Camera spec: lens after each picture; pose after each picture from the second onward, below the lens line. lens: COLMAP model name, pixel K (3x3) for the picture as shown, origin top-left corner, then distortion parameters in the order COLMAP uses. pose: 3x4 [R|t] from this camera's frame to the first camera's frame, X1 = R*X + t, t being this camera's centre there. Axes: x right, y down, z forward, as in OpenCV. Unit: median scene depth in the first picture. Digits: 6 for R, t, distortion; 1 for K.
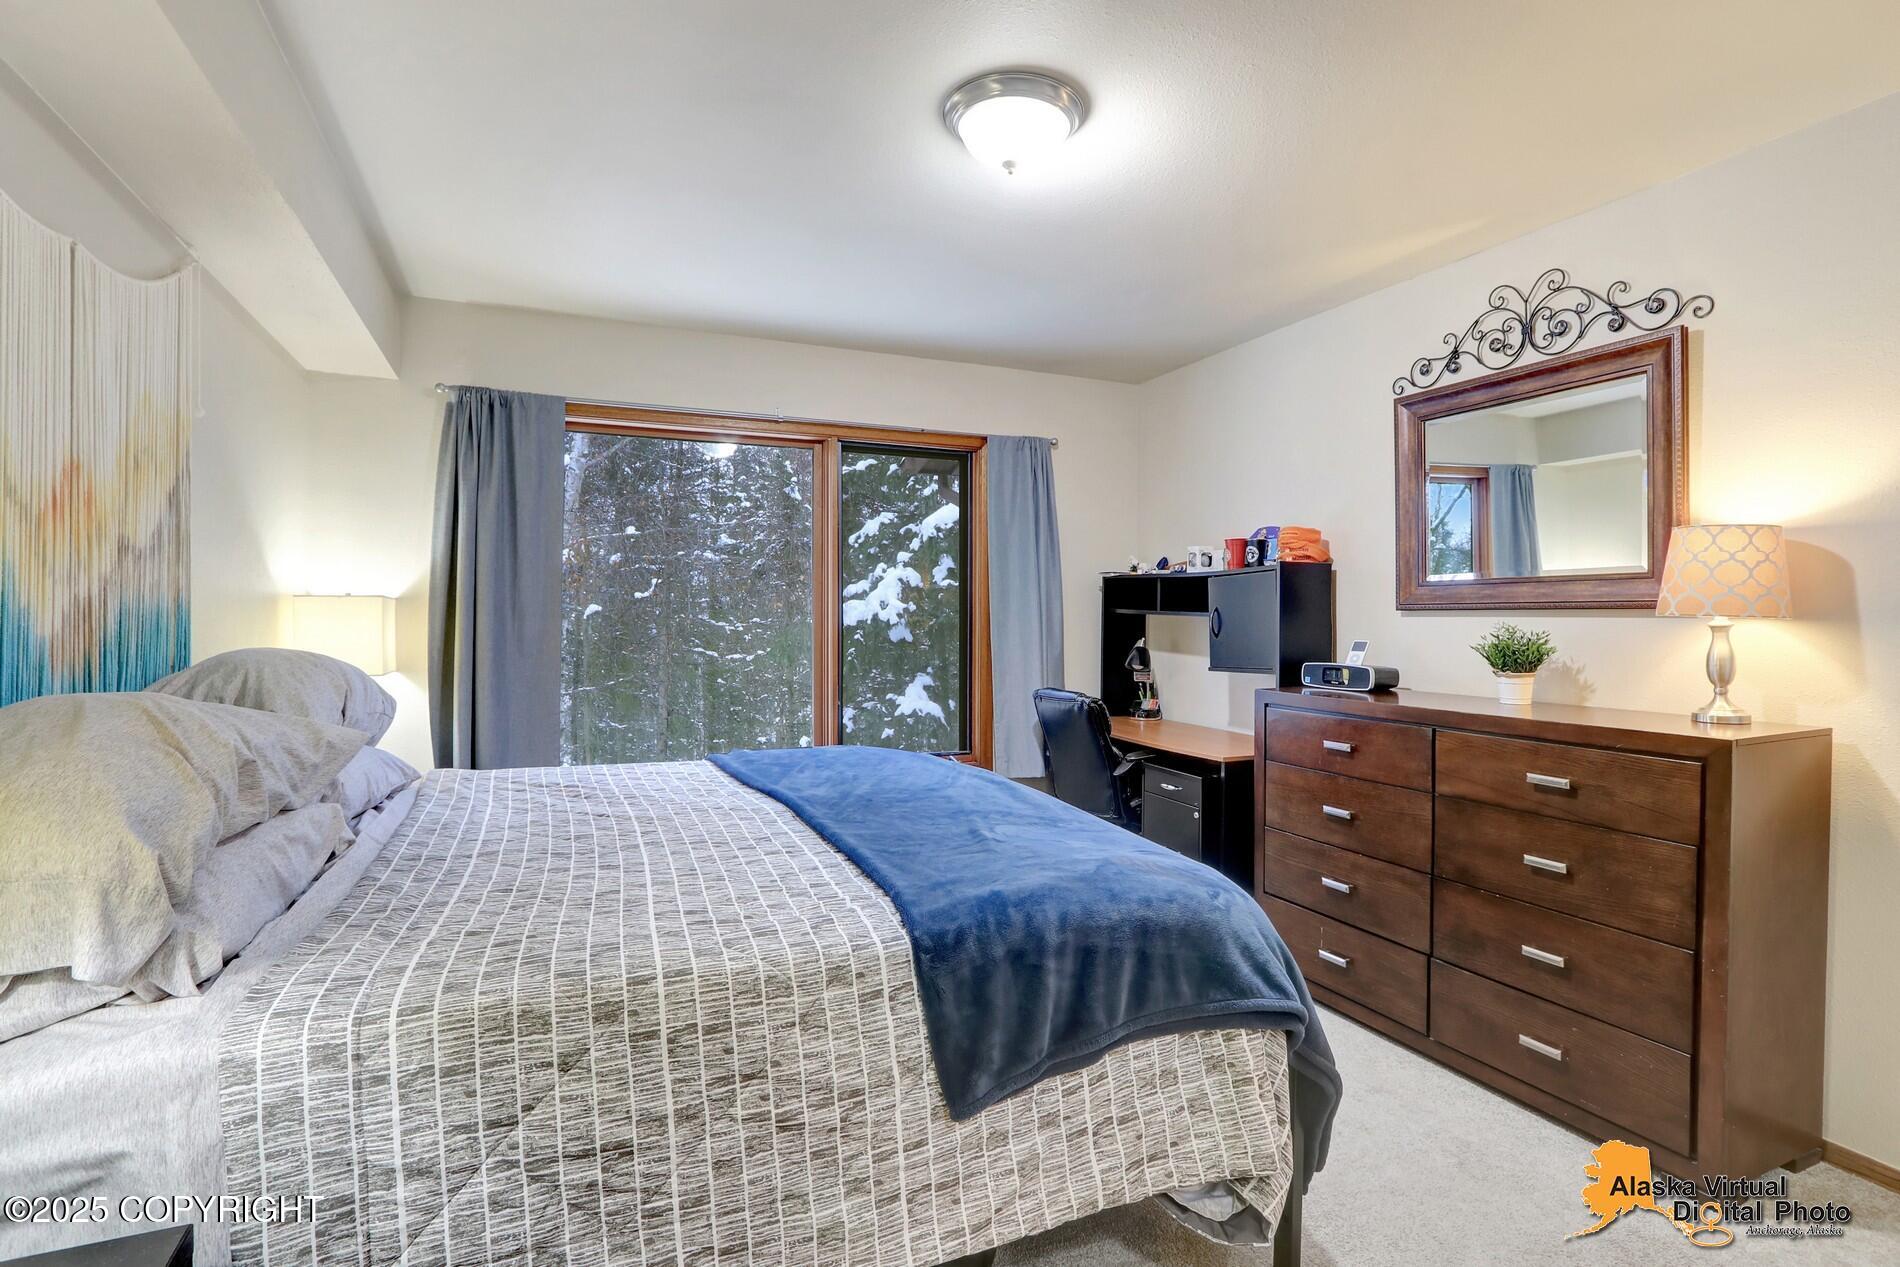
lens RADIAL K [[908.1, 0, 948.4], [0, 908.1, 633.2], [0, 0, 1]] dist [-0.006075, -0.001112]
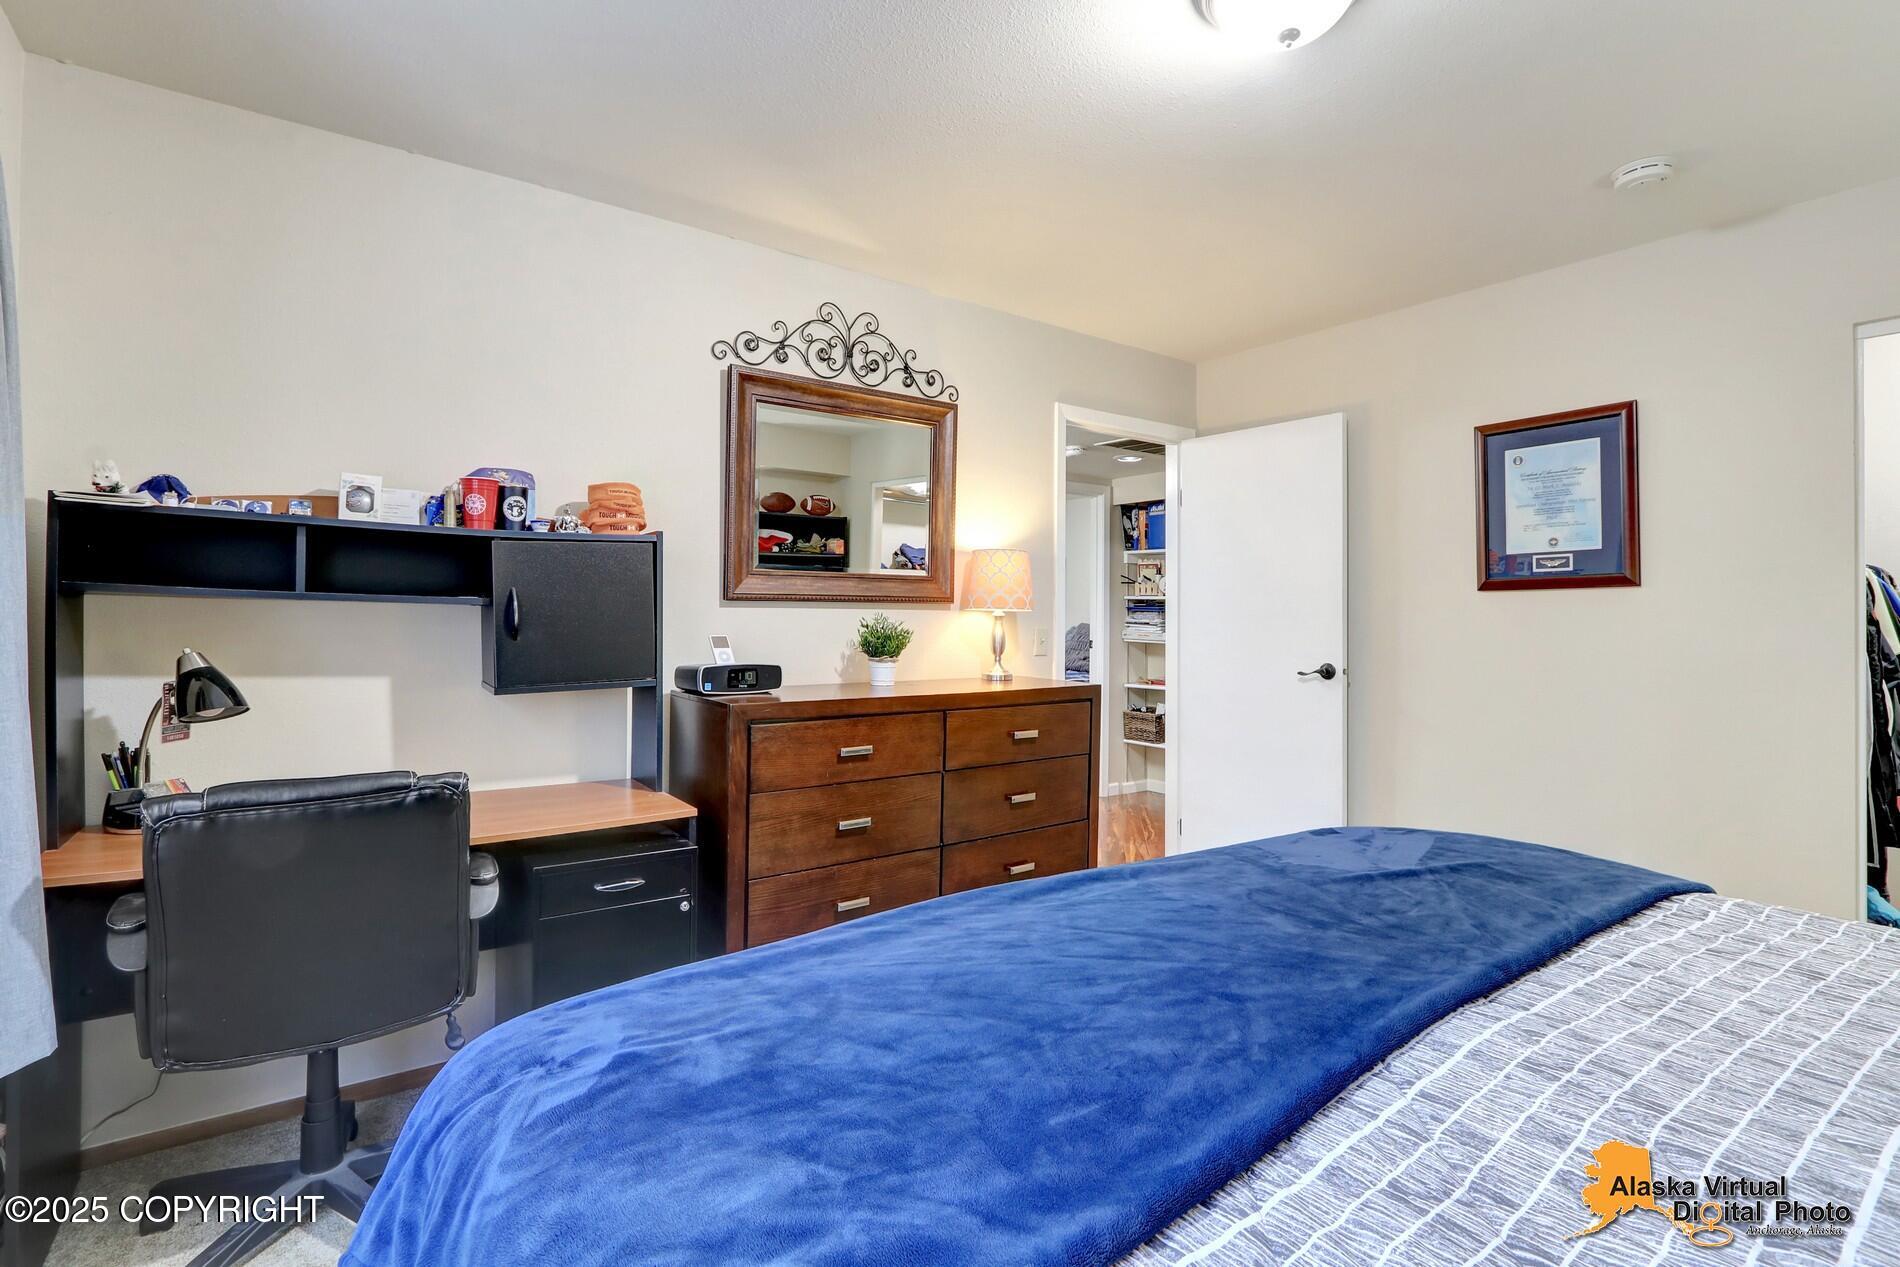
lens RADIAL K [[908.1, 0, 941.1], [0, 908.1, 613.8], [0, 0, 1]] dist [-0.006075, -0.001112]
pose [[-0.208903, -0.005298, 0.977922, -0.486449], [0.008149, 0.999941, 0.007158, -0.018983], [-0.977902, 0.009465, -0.208848, 1.118557]]
